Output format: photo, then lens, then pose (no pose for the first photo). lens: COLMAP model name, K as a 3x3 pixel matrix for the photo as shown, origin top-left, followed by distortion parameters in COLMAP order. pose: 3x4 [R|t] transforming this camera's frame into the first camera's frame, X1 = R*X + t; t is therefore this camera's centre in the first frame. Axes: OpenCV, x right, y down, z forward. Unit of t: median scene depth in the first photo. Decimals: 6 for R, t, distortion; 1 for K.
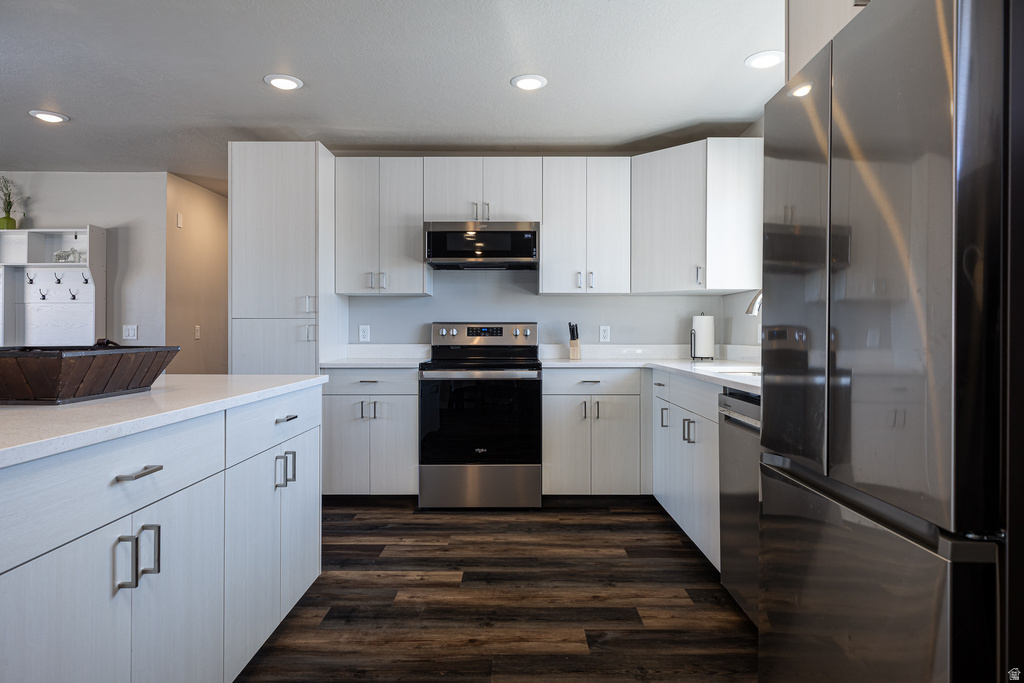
lens RADIAL K [[629.9, 0, 519.9], [0, 629.9, 333.3], [0, 0, 1]] dist [-0.000253, 0.002176]
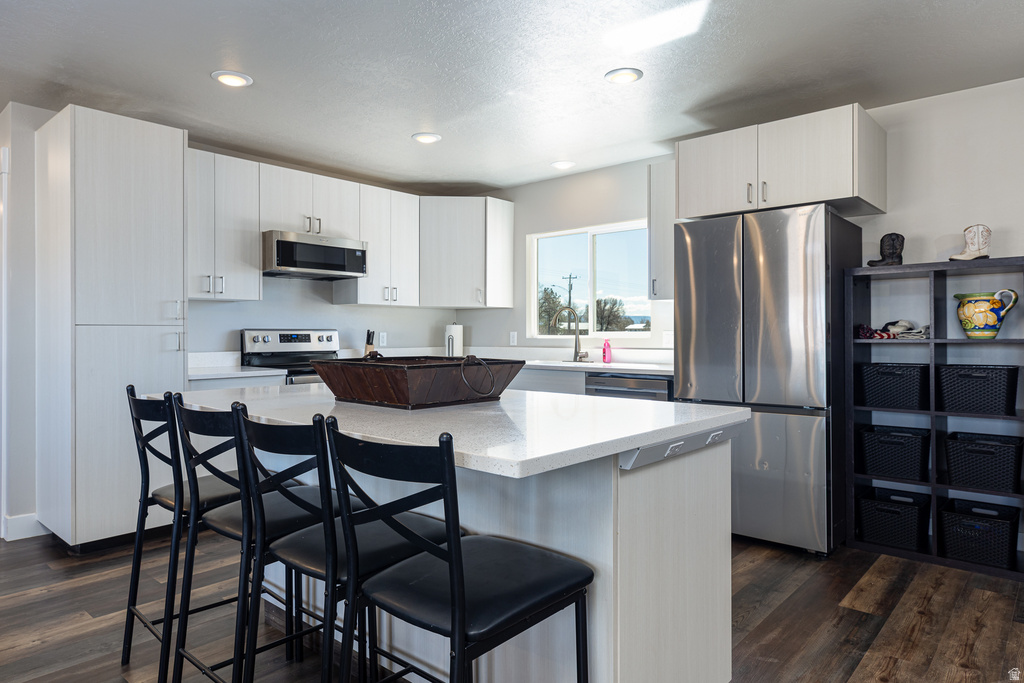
lens RADIAL K [[629.9, 0, 508.8], [0, 629.9, 340.8], [0, 0, 1]] dist [-0.000253, 0.002176]
pose [[0.671831, -0.008194, 0.740660, -0.634962], [-0.002844, 0.999903, 0.013642, -0.014263], [-0.740699, -0.011272, 0.671742, 0.040477]]
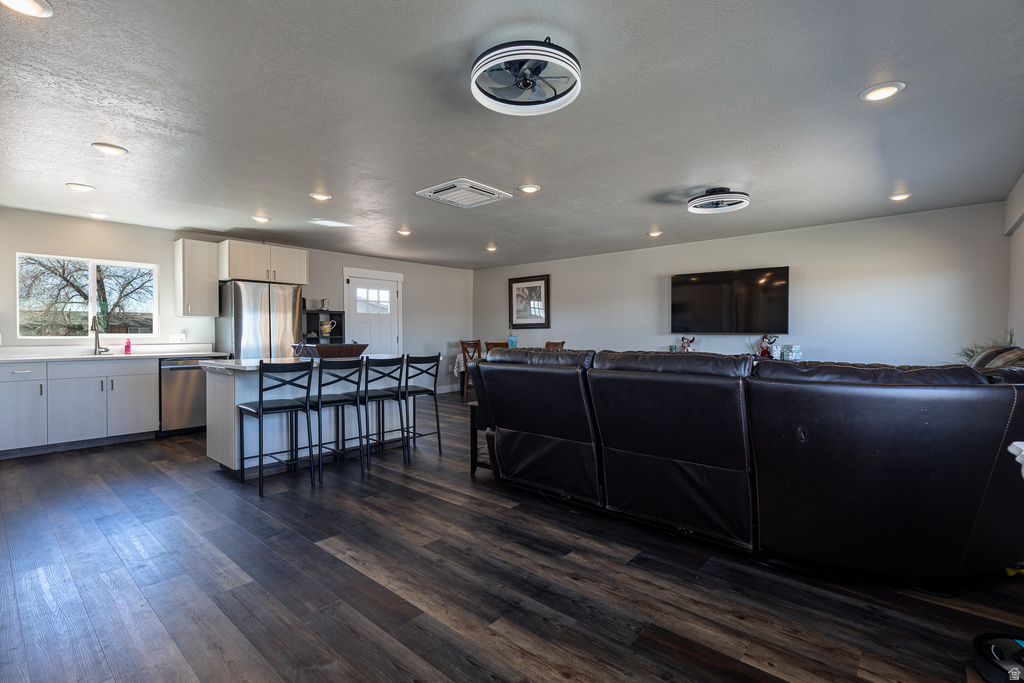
lens RADIAL K [[464.8, 0, 515.8], [0, 464.8, 341.2], [0, 0, 1]] dist [0.002745, 0.000385]
pose [[-0.753899, -0.003367, 0.656982, -1.302852], [0.002279, 0.999967, 0.007740, -0.002985], [-0.656987, 0.007333, -0.753867, 0.922036]]
